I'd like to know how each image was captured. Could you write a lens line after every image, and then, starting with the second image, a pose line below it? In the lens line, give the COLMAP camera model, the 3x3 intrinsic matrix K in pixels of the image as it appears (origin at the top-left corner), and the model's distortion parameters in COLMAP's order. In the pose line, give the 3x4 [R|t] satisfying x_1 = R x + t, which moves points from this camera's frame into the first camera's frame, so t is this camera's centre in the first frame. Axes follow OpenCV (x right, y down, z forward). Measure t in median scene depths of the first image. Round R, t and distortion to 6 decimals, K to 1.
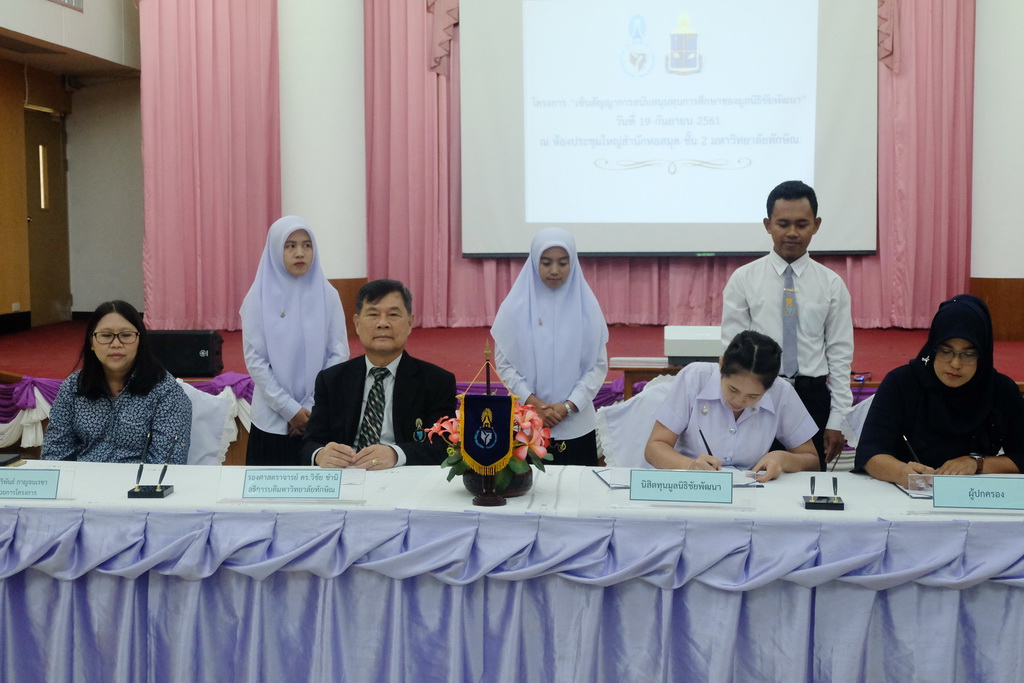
lens RADIAL K [[1339.6, 0, 512.0], [0, 1339.6, 341.5], [0, 0, 1]] dist [-0.011333, 0.006163]
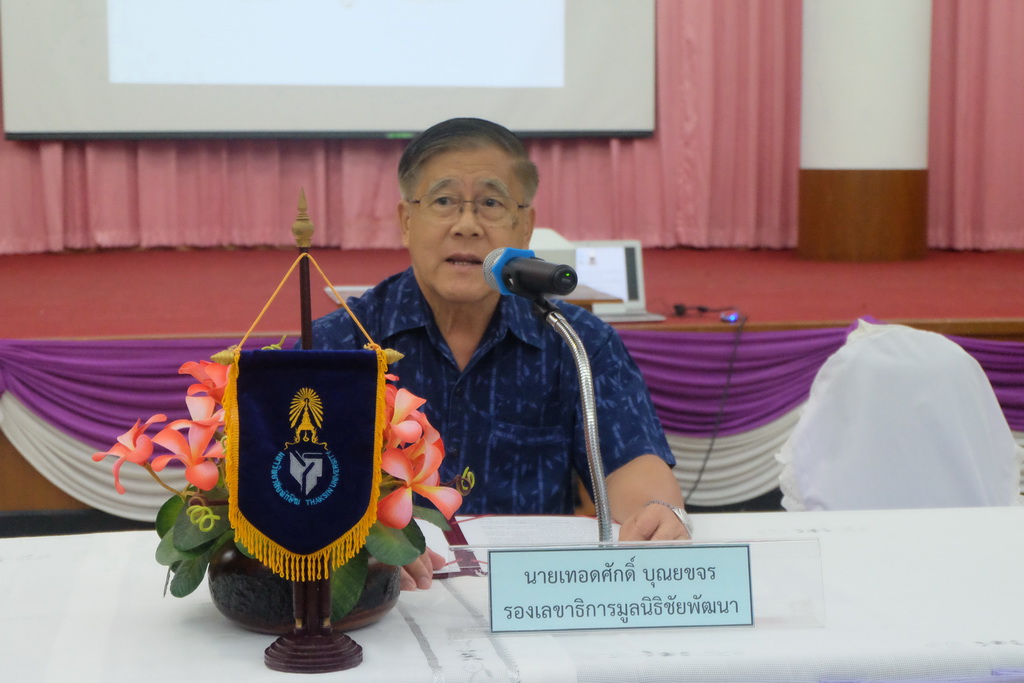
lens RADIAL K [[1775.8, 0, 512.0], [0, 1775.8, 341.5], [0, 0, 1]] dist [-0.004705, -0.133733]
pose [[0.965910, -0.022566, 0.257893, -0.080101], [0.014750, 0.999373, 0.032202, 0.022629], [-0.258458, -0.027300, 0.965637, 0.516501]]
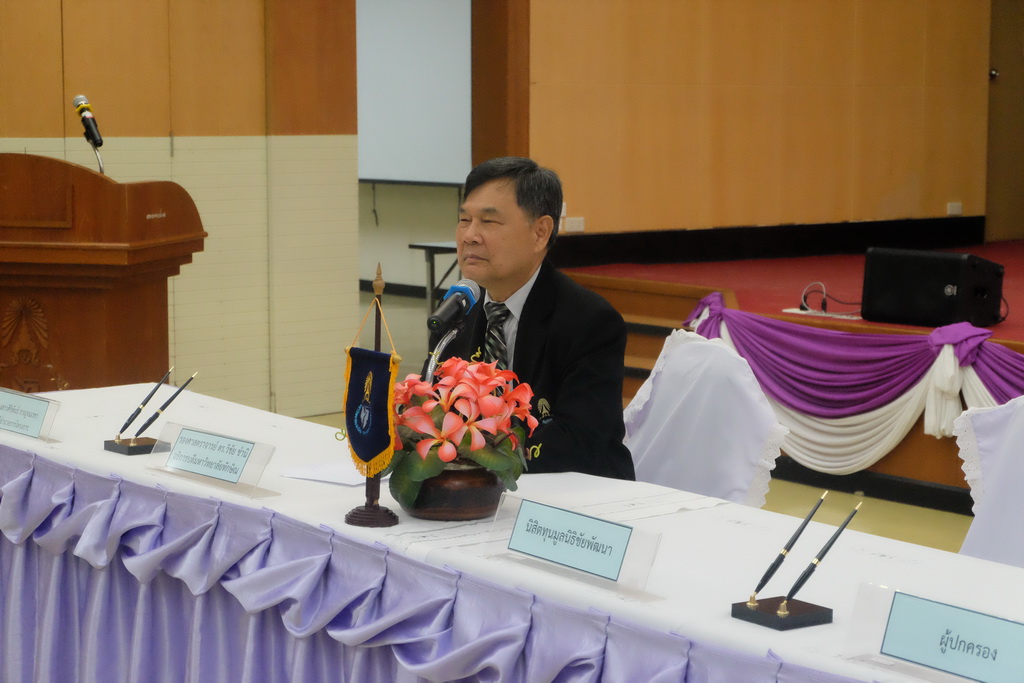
lens RADIAL K [[2142.1, 0, 512.0], [0, 2142.1, 341.5], [0, 0, 1]] dist [0.070967, 0.394994]
pose [[0.710492, 0.085784, -0.698457, 0.694563], [-0.063694, 0.996307, 0.057574, -0.025476], [0.700817, 0.003581, 0.713332, 0.306741]]
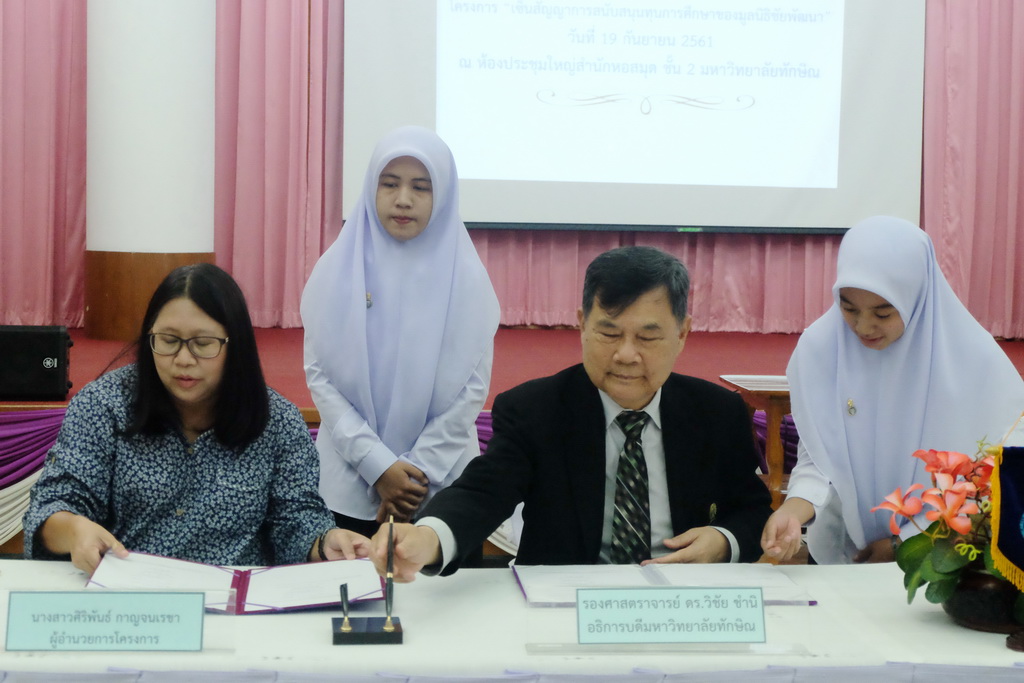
lens RADIAL K [[1754.5, 0, 512.0], [0, 1754.5, 341.5], [0, 0, 1]] dist [-0.049056, -0.044503]
pose [[0.985477, 0.011351, 0.169430, -0.331297], [-0.010459, 0.999926, -0.006154, 0.003399], [-0.169487, 0.004293, 0.985523, 0.320596]]
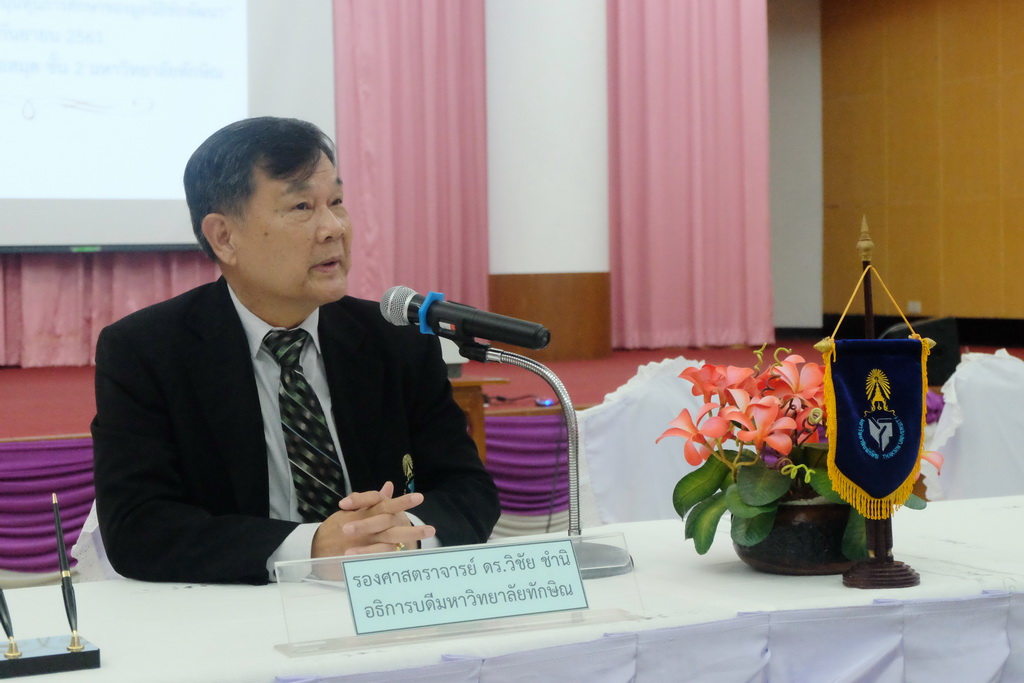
lens RADIAL K [[1848.3, 0, 515.0], [0, 1848.3, 294.7], [0, 0, 1]] dist [0.026928, 0.094471]
pose [[0.855727, -0.017441, 0.517134, -0.418123], [0.054200, 0.996955, -0.056064, 0.050211], [-0.514581, 0.076004, 0.854067, 0.501114]]
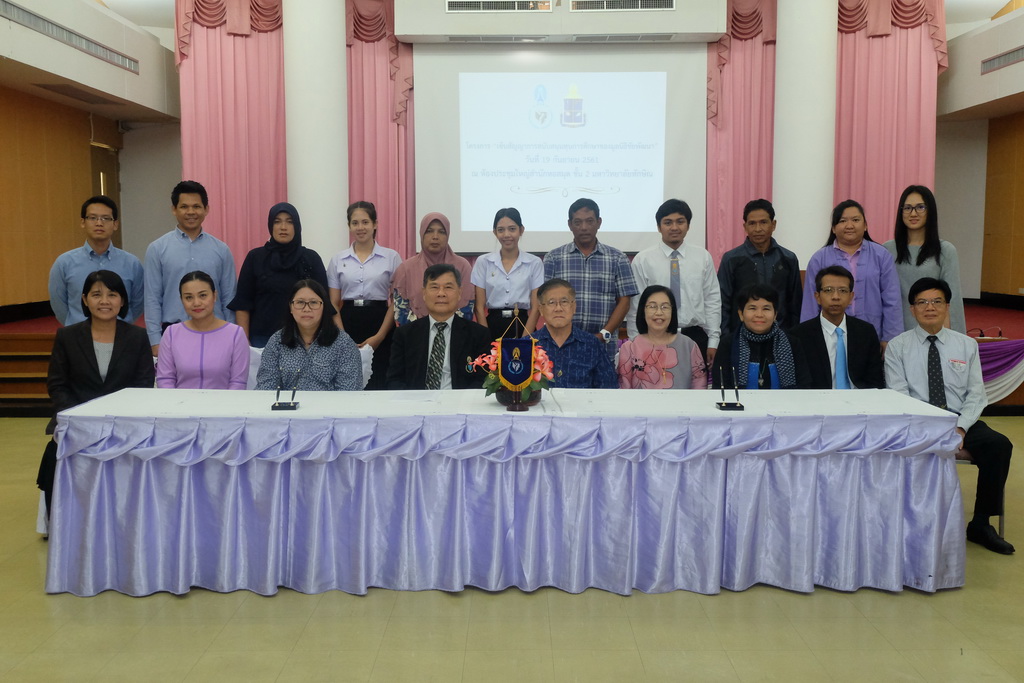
lens RADIAL K [[983.7, 0, 512.0], [0, 983.7, 341.5], [0, 0, 1]] dist [-0.053942, 0.210429]
pose [[0.995107, -0.006795, 0.098568, -0.126907], [0.004727, 0.999764, 0.021203, 0.017842], [-0.098689, -0.020633, 0.994904, -0.110418]]
